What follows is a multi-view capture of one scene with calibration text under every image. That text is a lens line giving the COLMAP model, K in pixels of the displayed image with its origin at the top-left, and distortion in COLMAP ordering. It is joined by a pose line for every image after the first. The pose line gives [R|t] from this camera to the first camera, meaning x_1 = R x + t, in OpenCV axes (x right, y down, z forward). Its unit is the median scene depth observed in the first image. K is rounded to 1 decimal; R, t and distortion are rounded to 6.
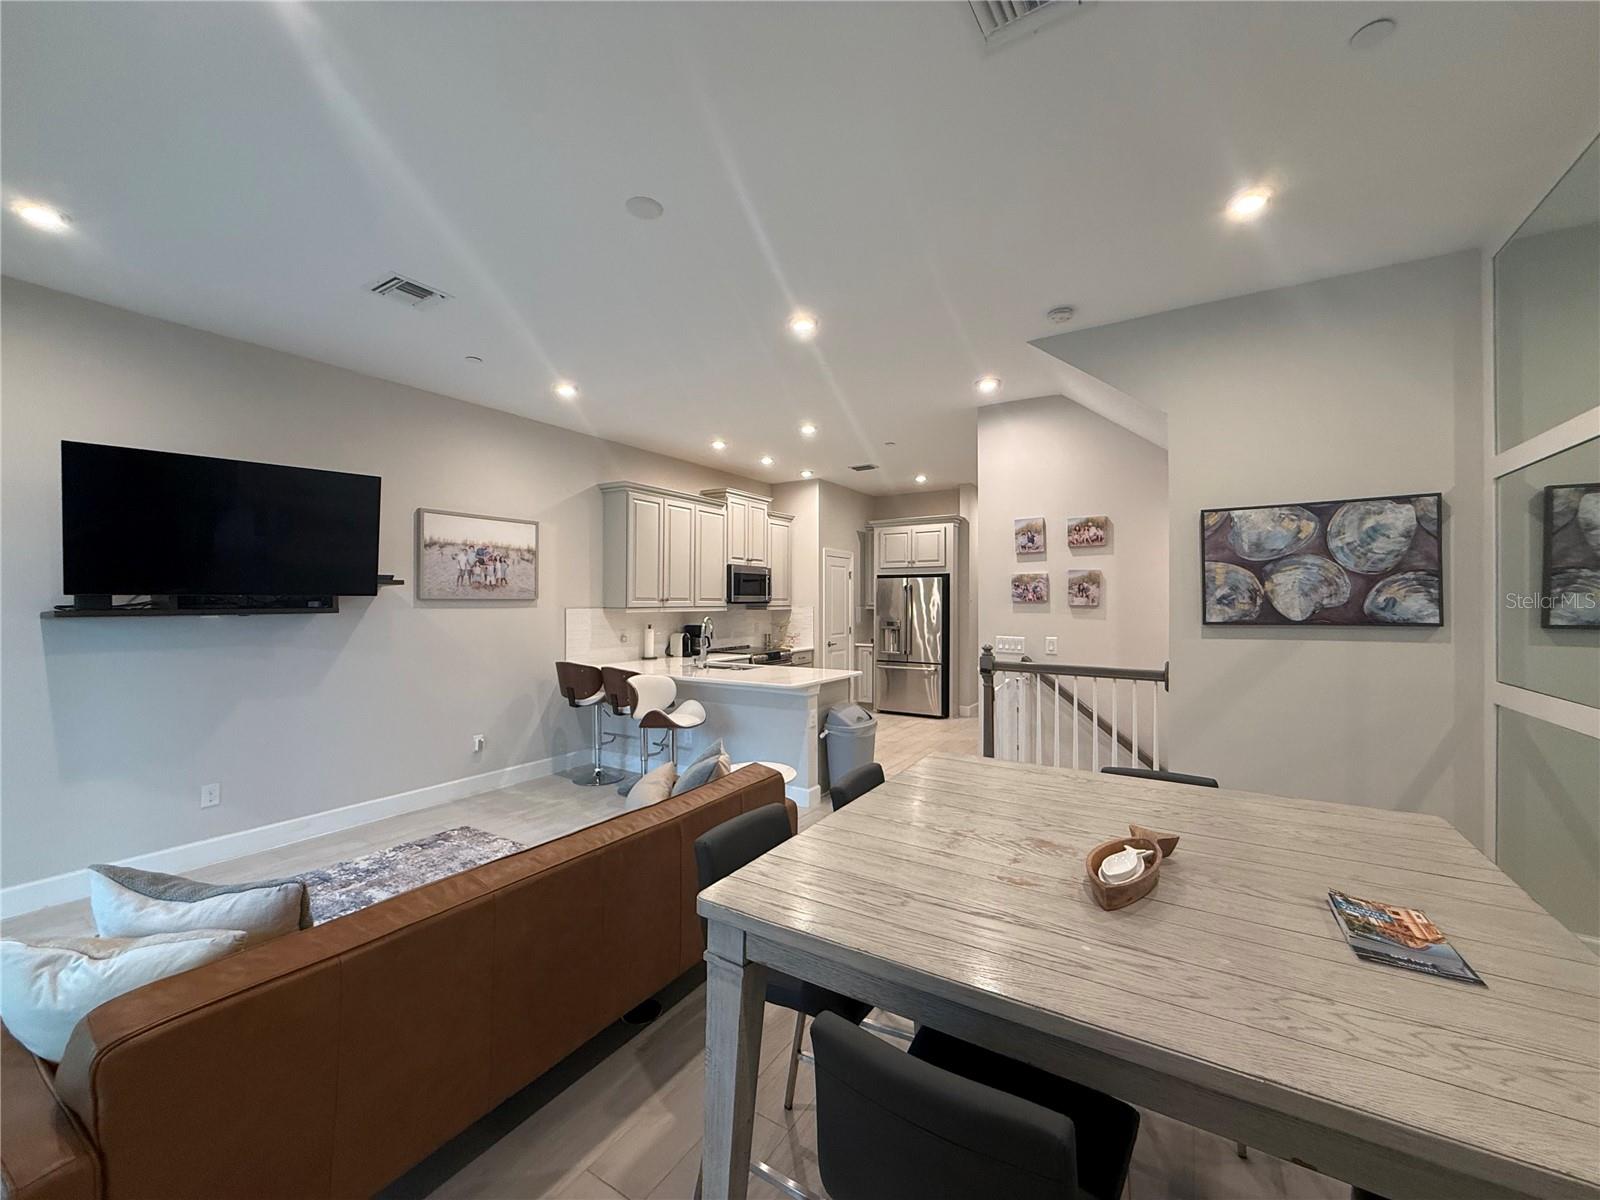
lens RADIAL K [[637.5, 0, 796.9], [0, 637.5, 598.5], [0, 0, 1]] dist [0.000334, -0.000062]
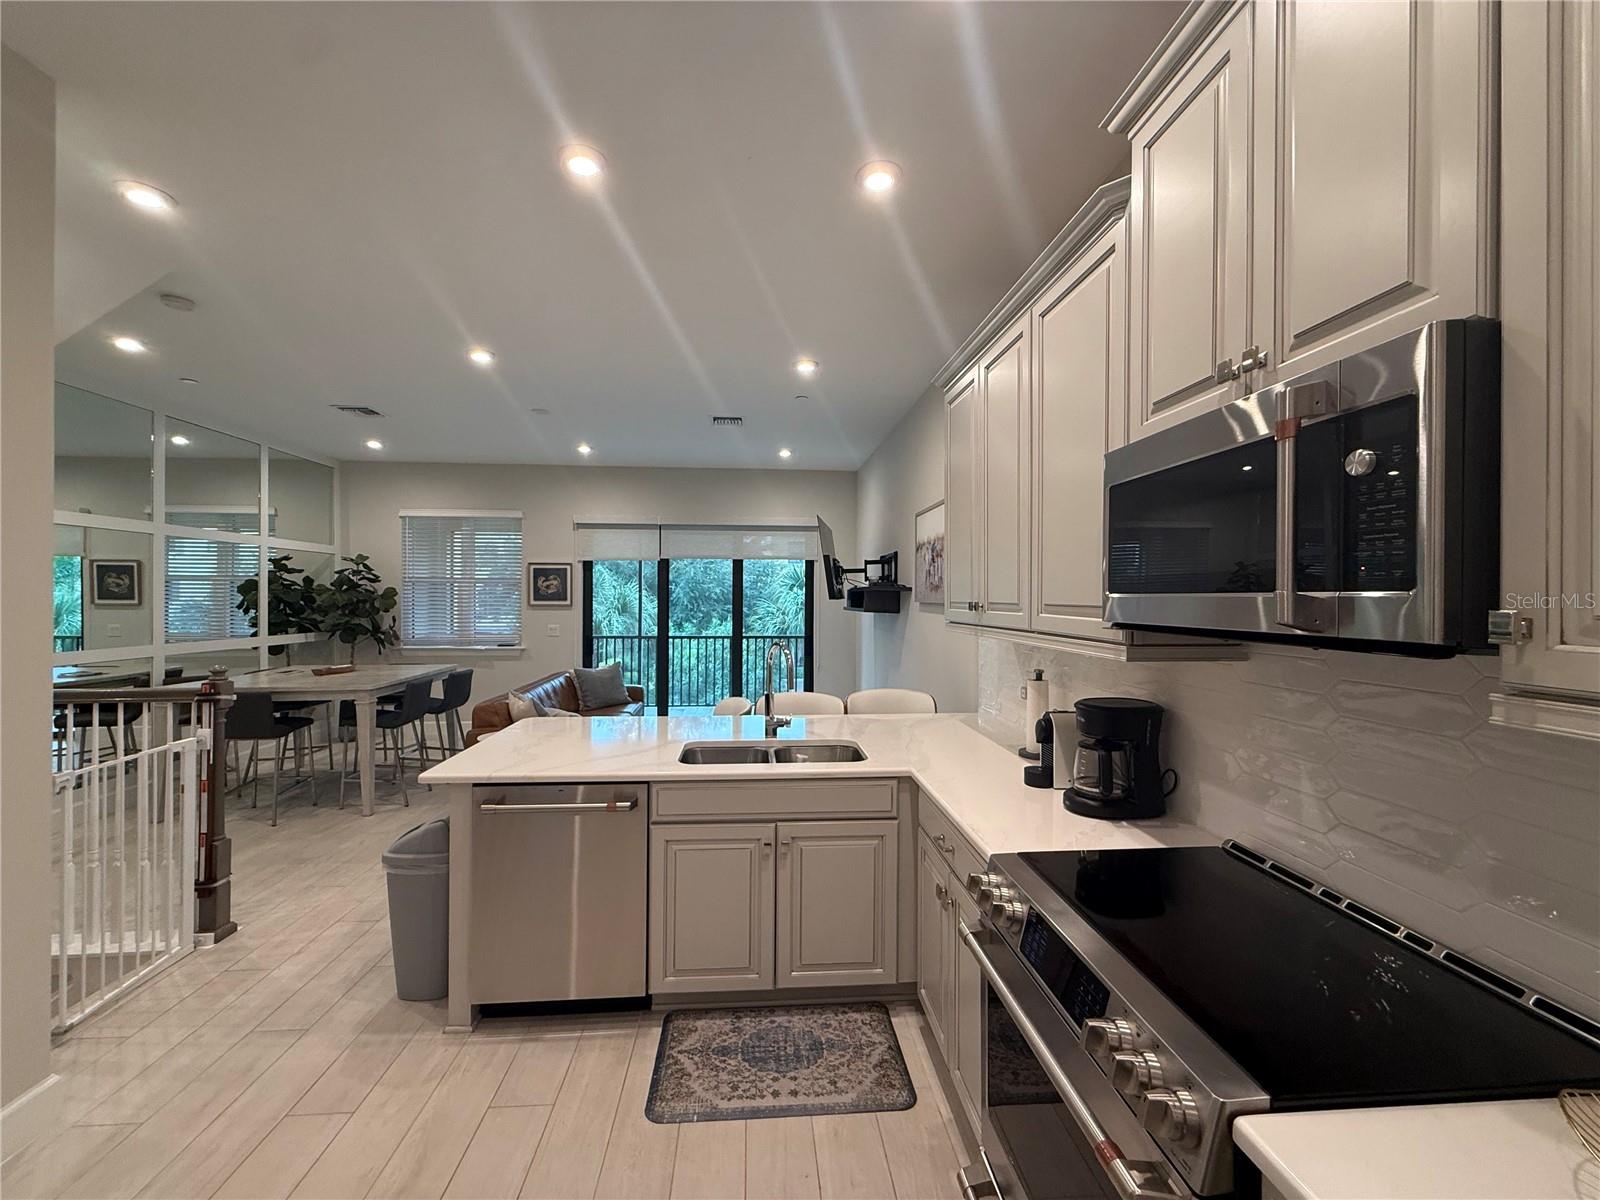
lens RADIAL K [[637.5, 0, 796.9], [0, 637.5, 598.5], [0, 0, 1]] dist [0.000334, -0.000062]
pose [[-0.802643, -0.002636, -0.596454, 0.163847], [-0.002504, 0.999996, -0.001049, -0.003617], [0.596455, 0.000651, -0.802647, 1.586962]]
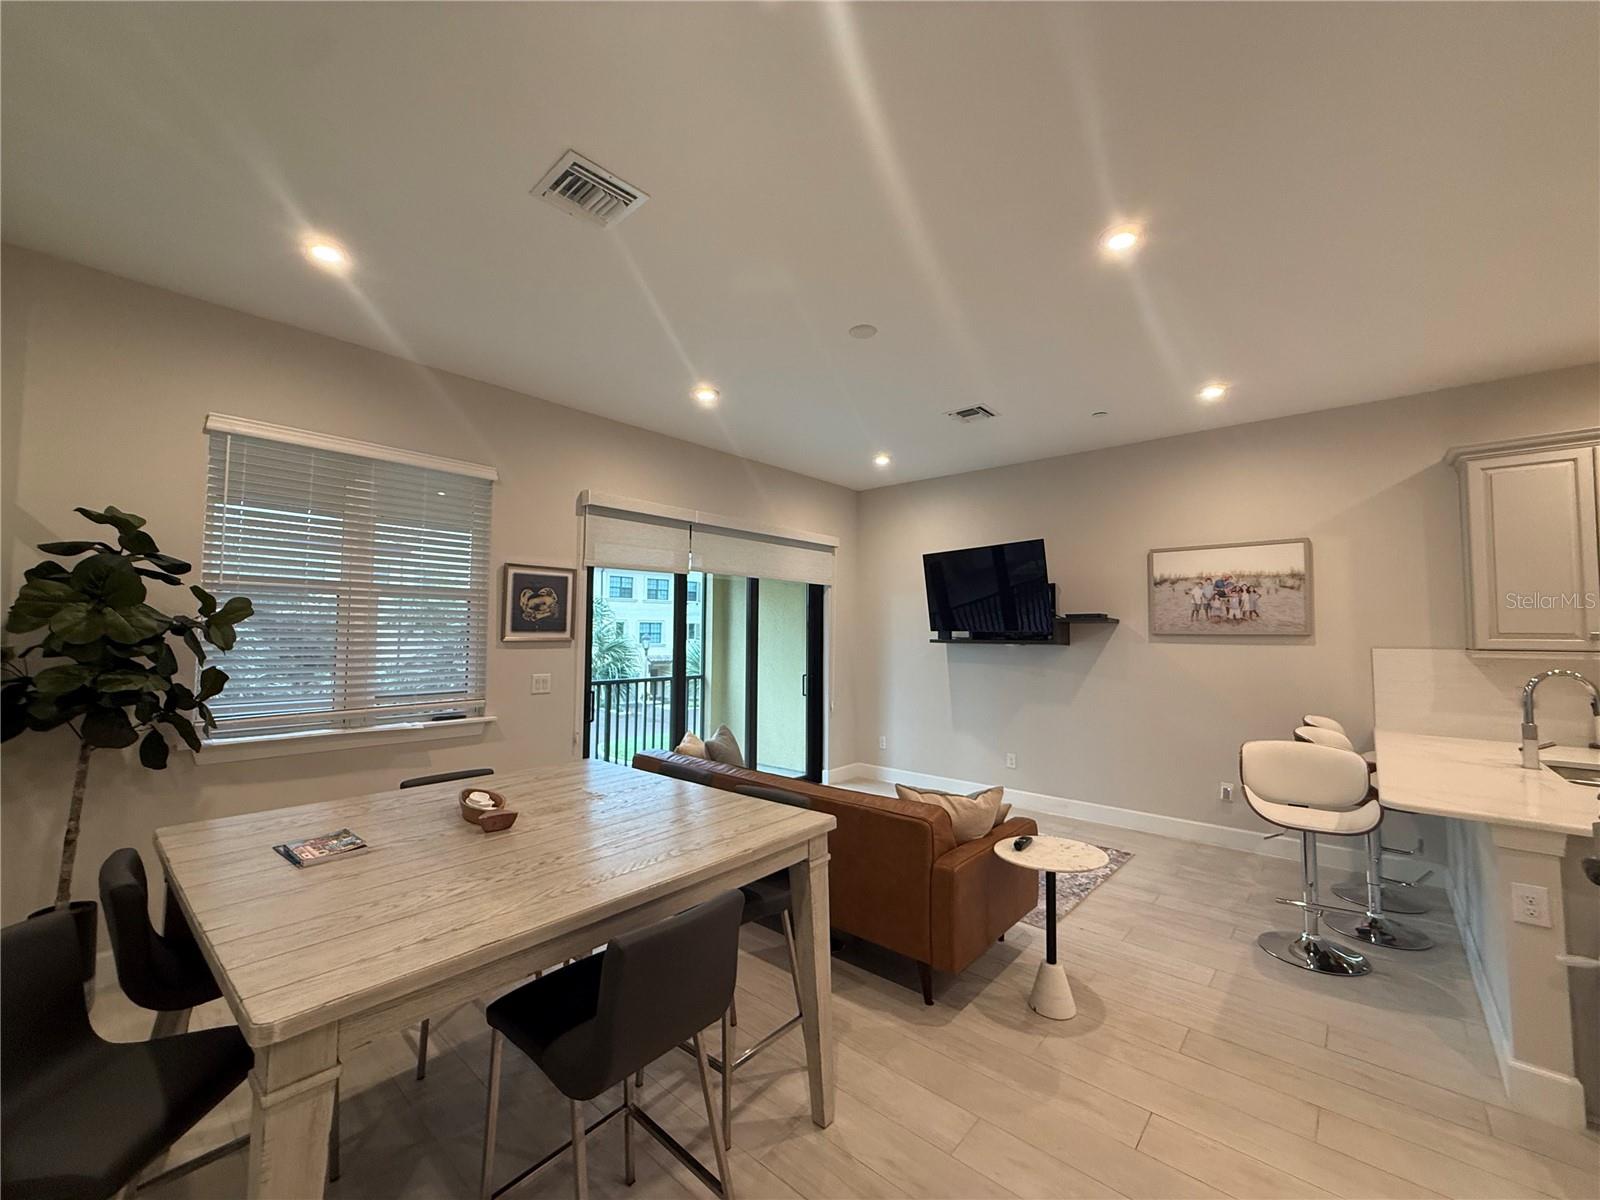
lens RADIAL K [[637.5, 0, 796.9], [0, 637.5, 598.5], [0, 0, 1]] dist [0.000334, -0.000062]
pose [[-0.160223, -0.055176, -0.985537, 0.522779], [-0.004276, 0.998466, -0.055205, 0.002577], [0.987072, -0.004631, -0.160214, 0.540629]]
